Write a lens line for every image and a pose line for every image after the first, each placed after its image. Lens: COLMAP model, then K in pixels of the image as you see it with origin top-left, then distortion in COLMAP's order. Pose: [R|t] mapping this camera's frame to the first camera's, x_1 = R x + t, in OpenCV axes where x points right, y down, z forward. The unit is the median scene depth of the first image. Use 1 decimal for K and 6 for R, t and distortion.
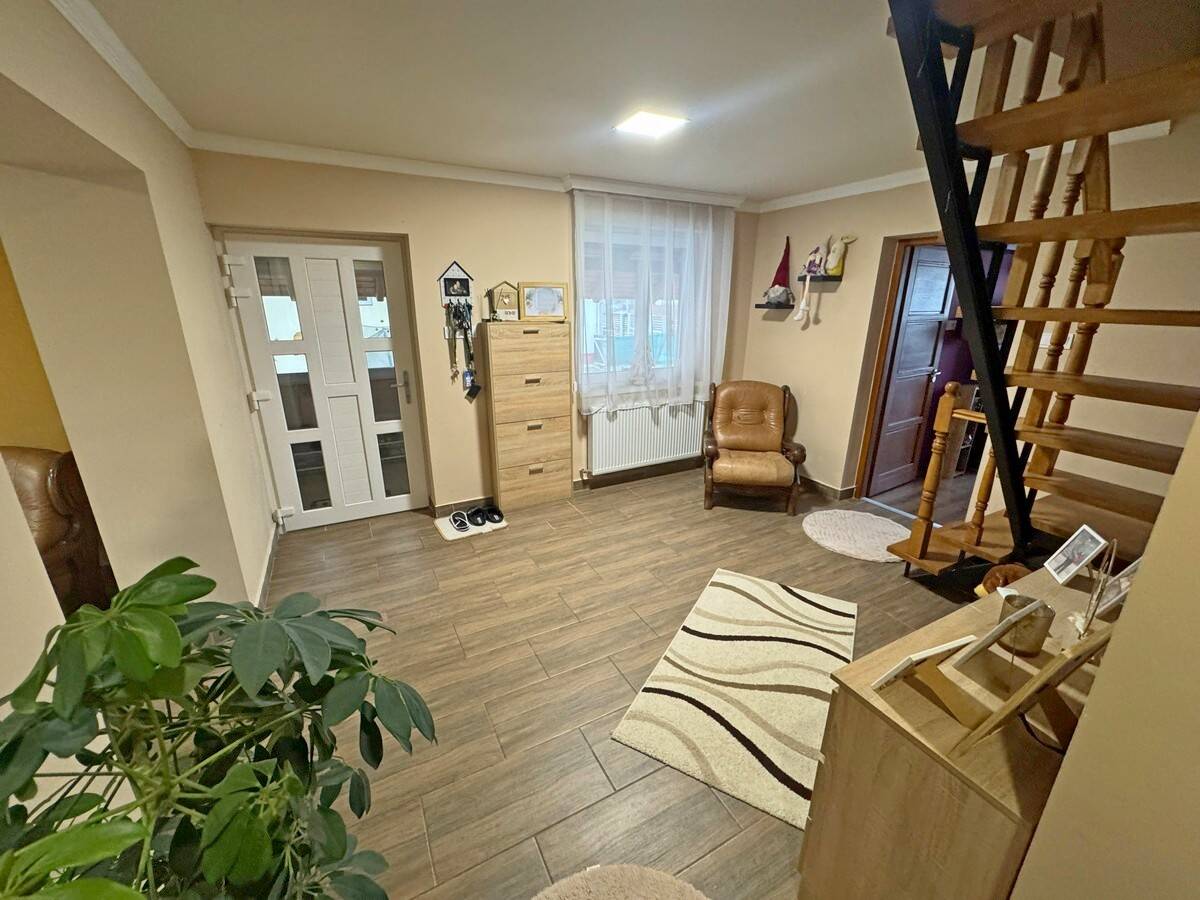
lens RADIAL K [[481.0, 0, 595.1], [0, 481.0, 451.2], [0, 0, 1]] dist [-0.003524, 0.000196]
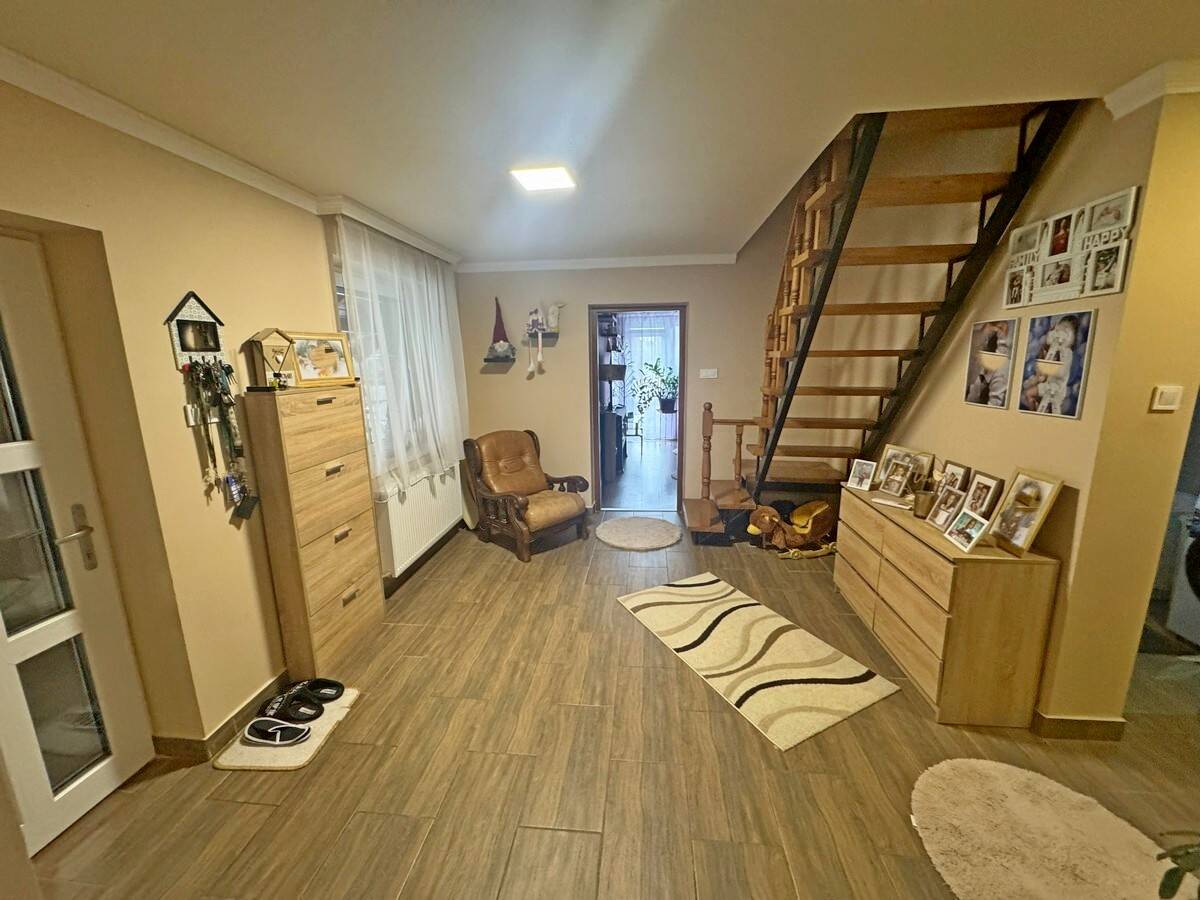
lens RADIAL K [[481.0, 0, 600.9], [0, 481.0, 450.2], [0, 0, 1]] dist [-0.003524, 0.000196]
pose [[0.550726, -0.174312, 0.816282, -0.491664], [0.270593, 0.962420, 0.022956, -0.089379], [-0.789608, 0.208237, 0.577197, 0.304269]]
